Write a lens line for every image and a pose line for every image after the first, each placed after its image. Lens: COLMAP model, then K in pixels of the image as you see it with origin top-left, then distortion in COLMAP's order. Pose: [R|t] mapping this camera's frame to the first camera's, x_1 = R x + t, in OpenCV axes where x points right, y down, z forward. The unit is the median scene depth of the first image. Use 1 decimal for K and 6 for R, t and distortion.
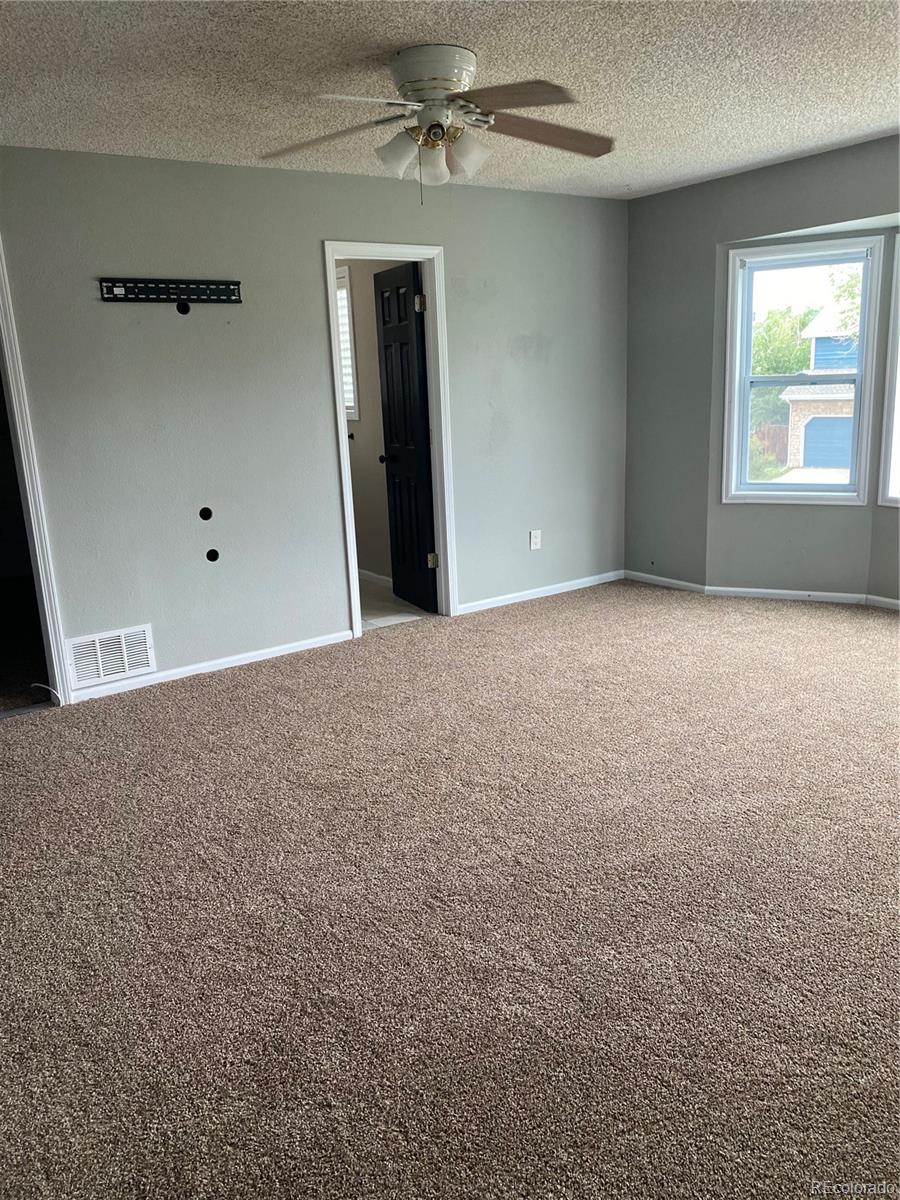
lens RADIAL K [[914.9, 0, 448.9], [0, 914.9, 595.4], [0, 0, 1]] dist [0.044696, -0.056774]
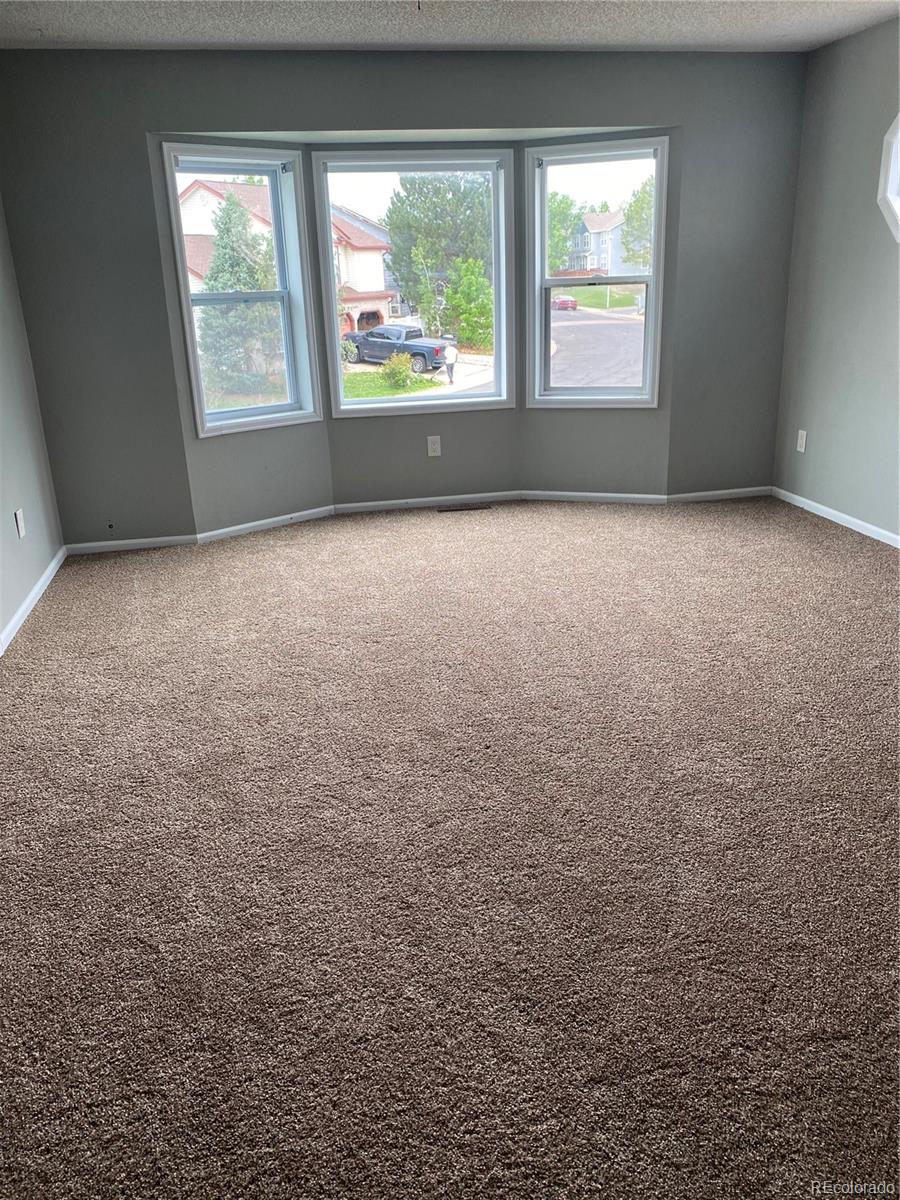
lens RADIAL K [[914.9, 0, 444.2], [0, 914.9, 592.2], [0, 0, 1]] dist [0.044696, -0.056774]
pose [[0.408118, -0.269545, 0.872230, -0.632192], [0.232109, 0.954660, 0.186414, -0.102934], [-0.882930, 0.126373, 0.452178, 0.605871]]
